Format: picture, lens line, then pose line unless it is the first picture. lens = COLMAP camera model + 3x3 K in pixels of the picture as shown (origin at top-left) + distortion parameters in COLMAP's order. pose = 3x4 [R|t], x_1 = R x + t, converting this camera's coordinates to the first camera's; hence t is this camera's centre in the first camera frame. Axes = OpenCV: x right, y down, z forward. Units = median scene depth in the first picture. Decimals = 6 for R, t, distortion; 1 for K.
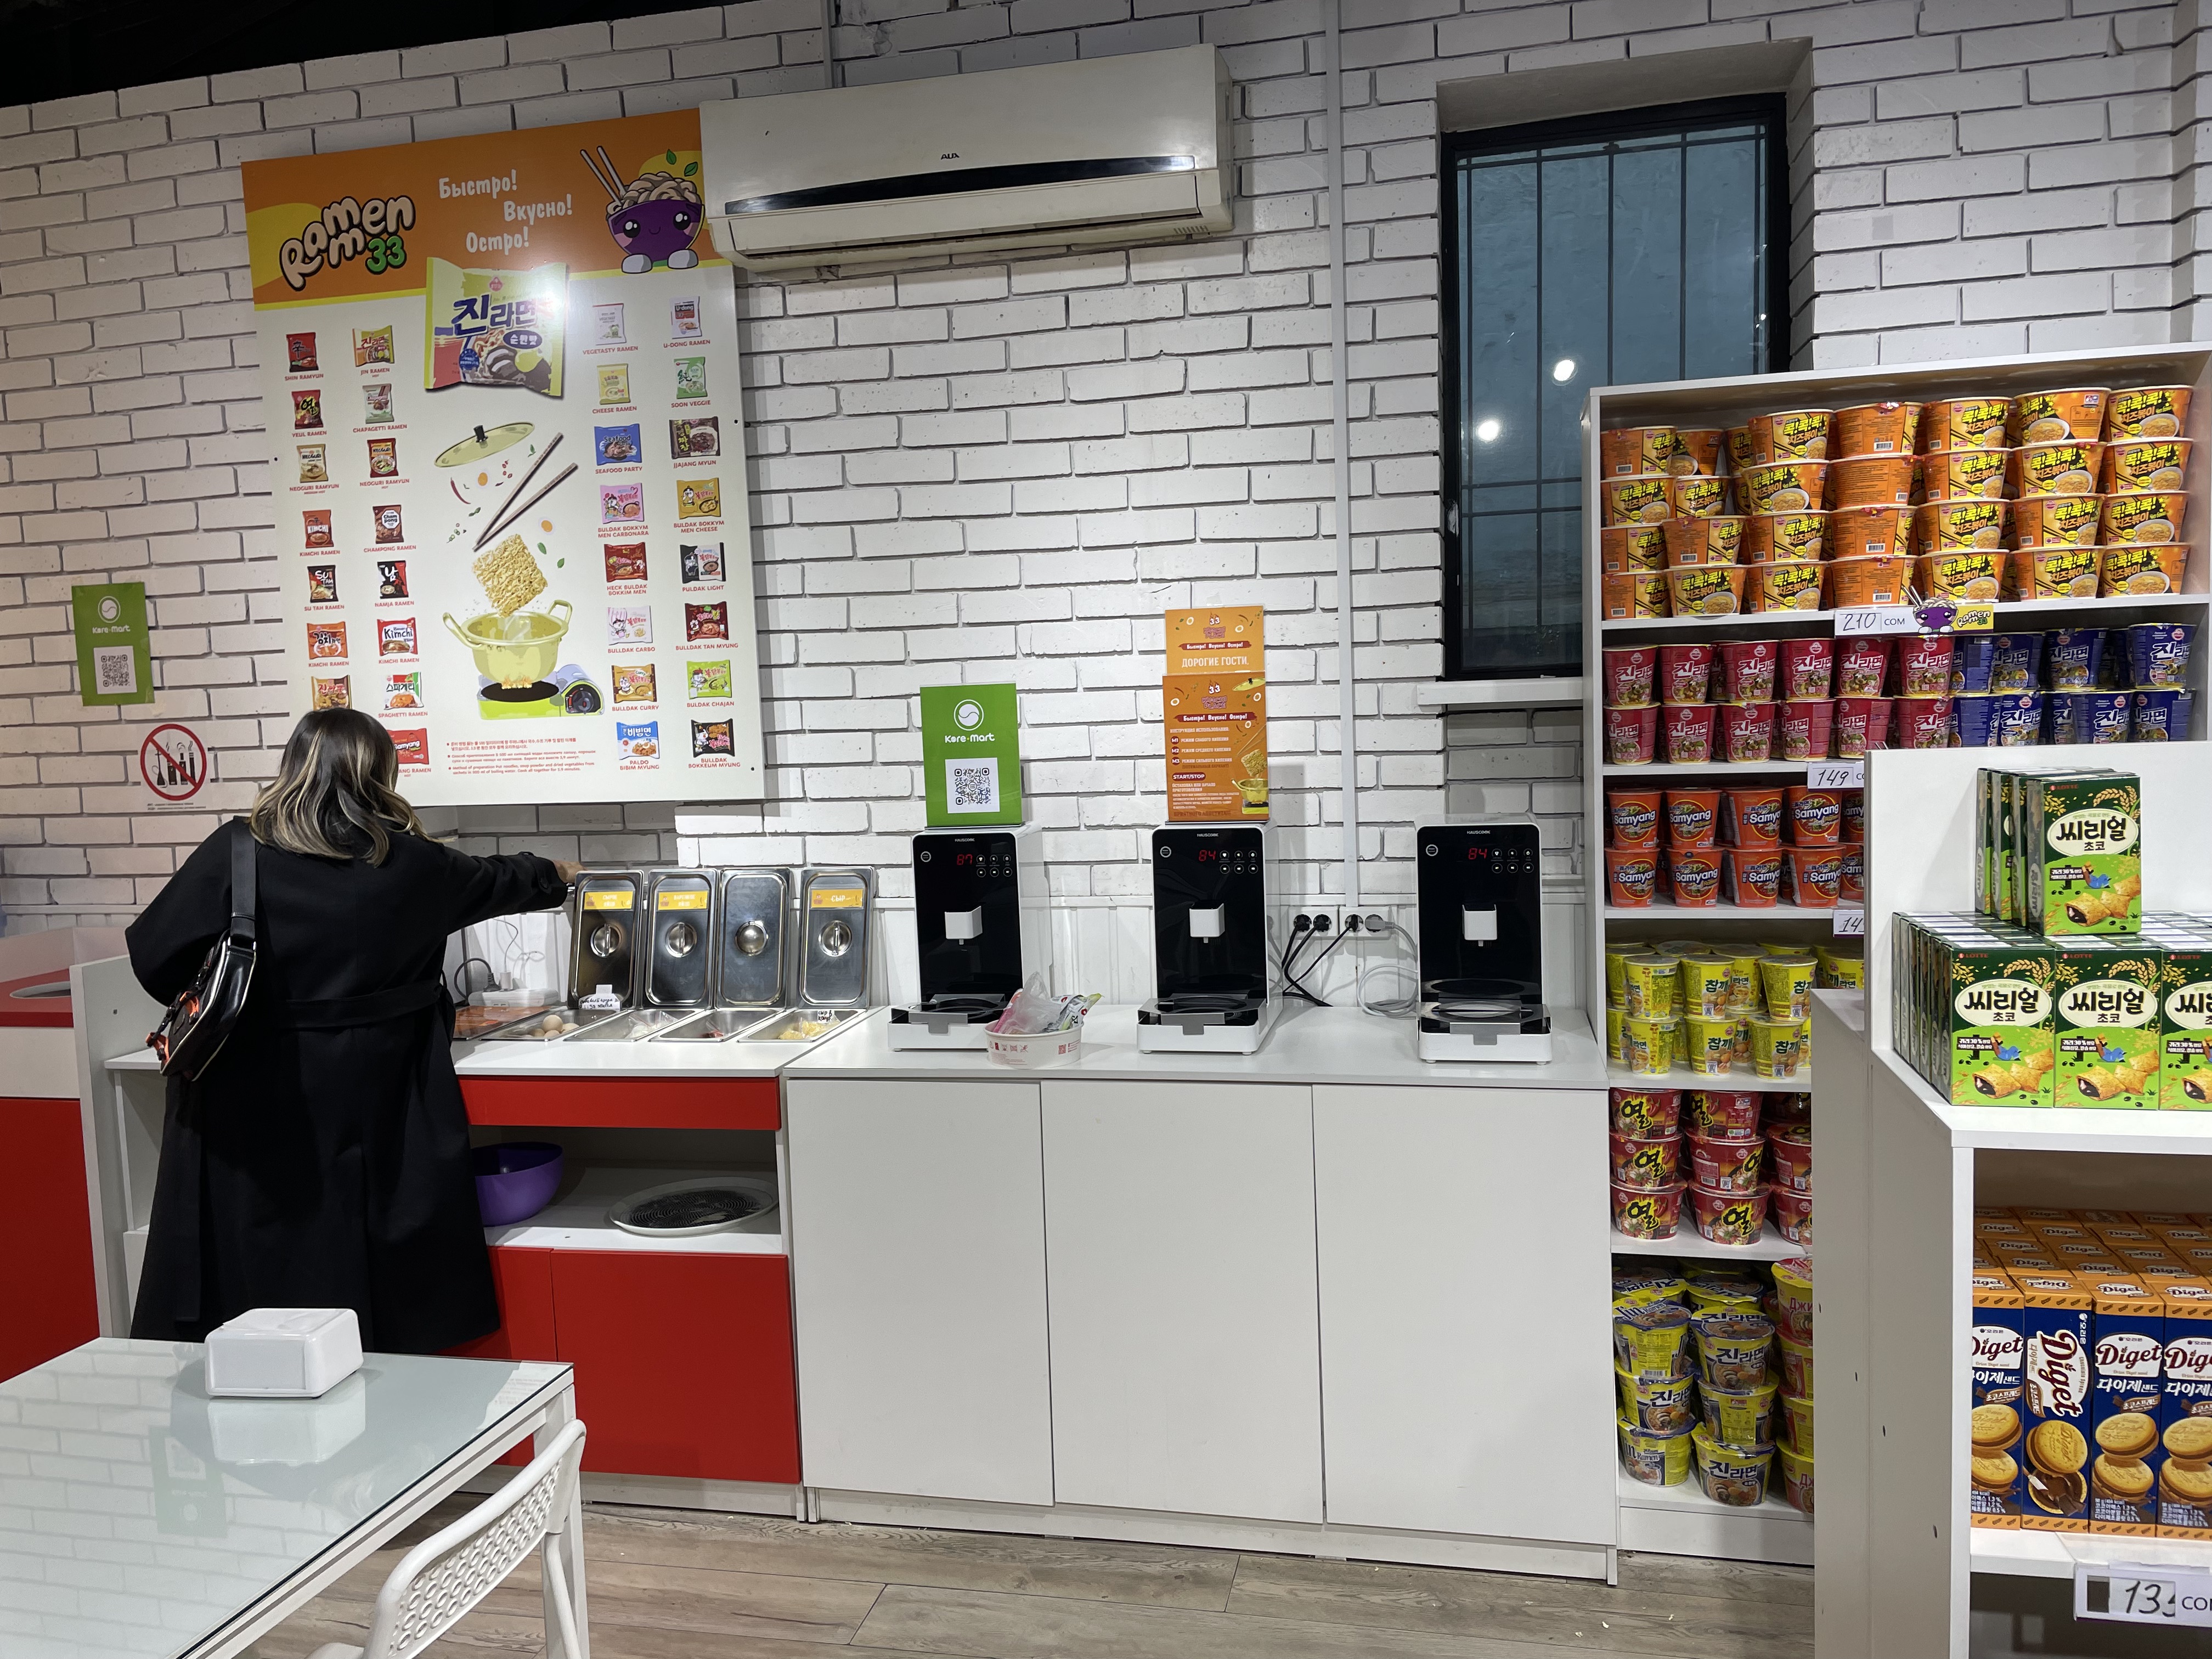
lens RADIAL K [[1685.0, 0, 1099.4], [0, 1685.0, 837.3], [0, 0, 1]] dist [0.068622, -0.088481]
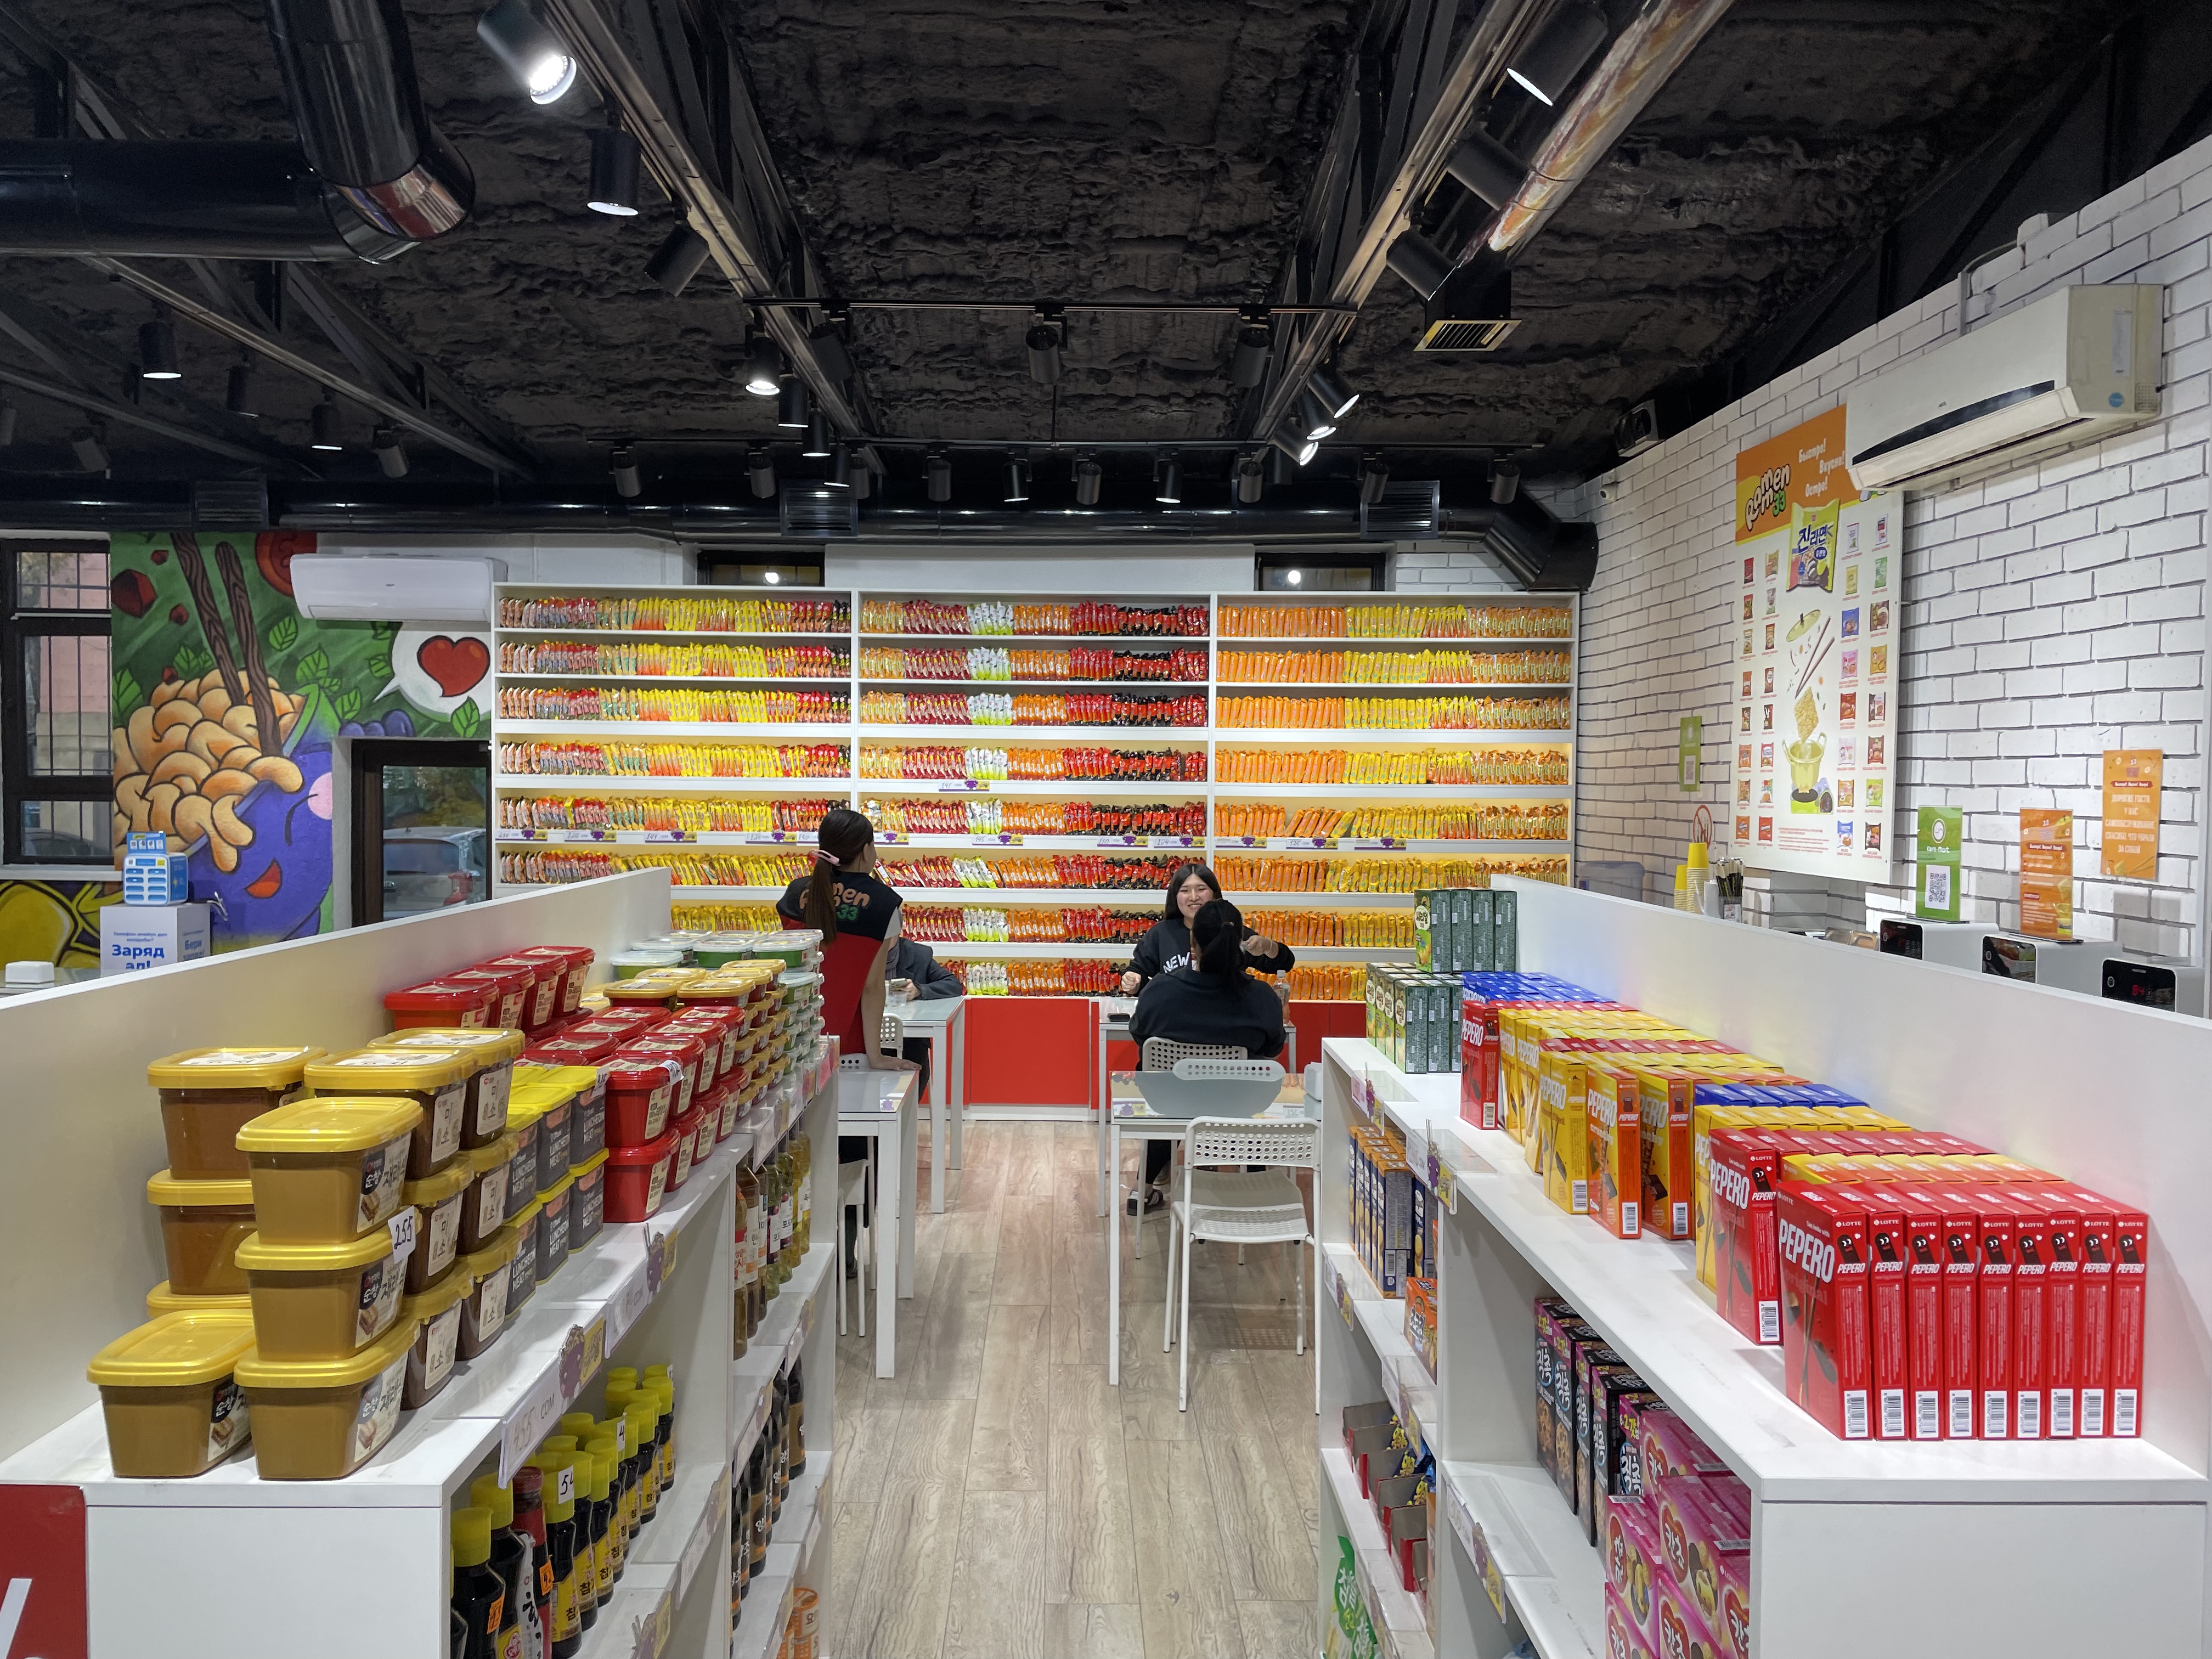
lens RADIAL K [[1685.0, 0, 1085.5], [0, 1685.0, 825.7], [0, 0, 1]] dist [0.068622, -0.088481]
pose [[0.240059, 0.065446, -0.968550, 0.915358], [-0.102923, 0.993817, 0.041643, -0.058222], [0.965287, 0.089689, 0.245311, 0.064307]]
